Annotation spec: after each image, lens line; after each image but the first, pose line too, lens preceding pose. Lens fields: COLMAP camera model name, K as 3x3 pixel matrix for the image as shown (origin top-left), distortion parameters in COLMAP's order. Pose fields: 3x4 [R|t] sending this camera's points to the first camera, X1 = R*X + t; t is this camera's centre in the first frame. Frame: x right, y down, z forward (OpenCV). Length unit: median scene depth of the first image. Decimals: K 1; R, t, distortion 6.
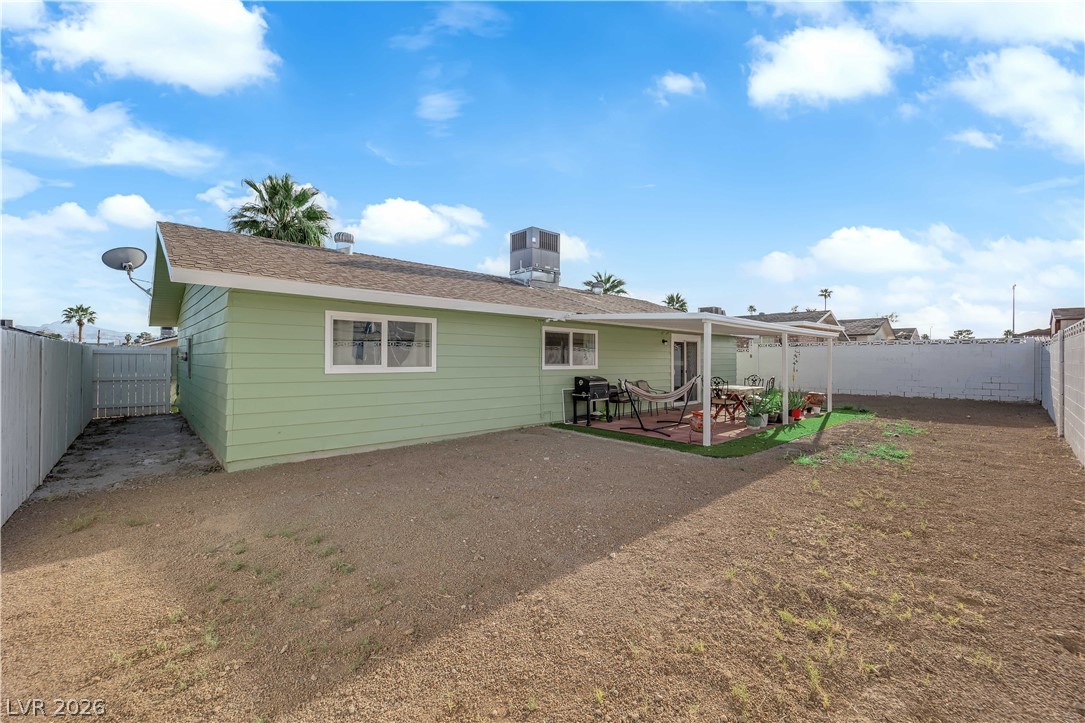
lens RADIAL K [[435.8, 0, 540.2], [0, 435.8, 359.6], [0, 0, 1]] dist [-0.013903, -0.001553]
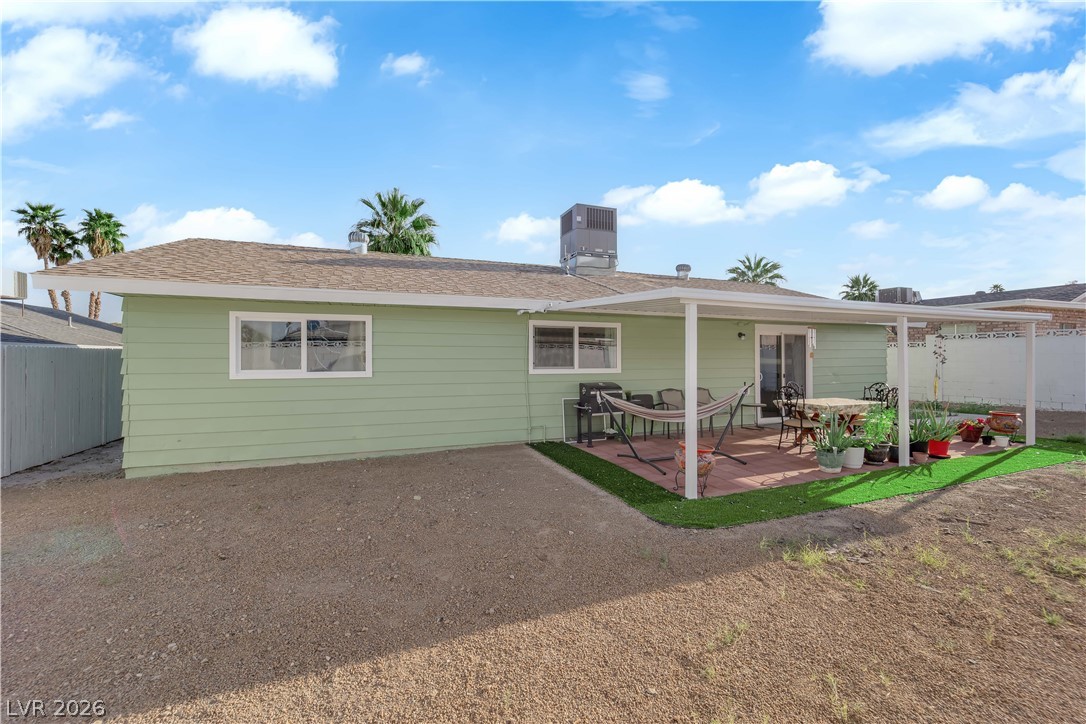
lens RADIAL K [[436.2, 0, 548.2], [0, 436.2, 362.3], [0, 0, 1]] dist [-0.013903, -0.001553]
pose [[0.932792, -0.004322, -0.360389, 0.264333], [0.007387, 0.999947, 0.007128, -0.003614], [0.360339, -0.009311, 0.932775, 0.211309]]
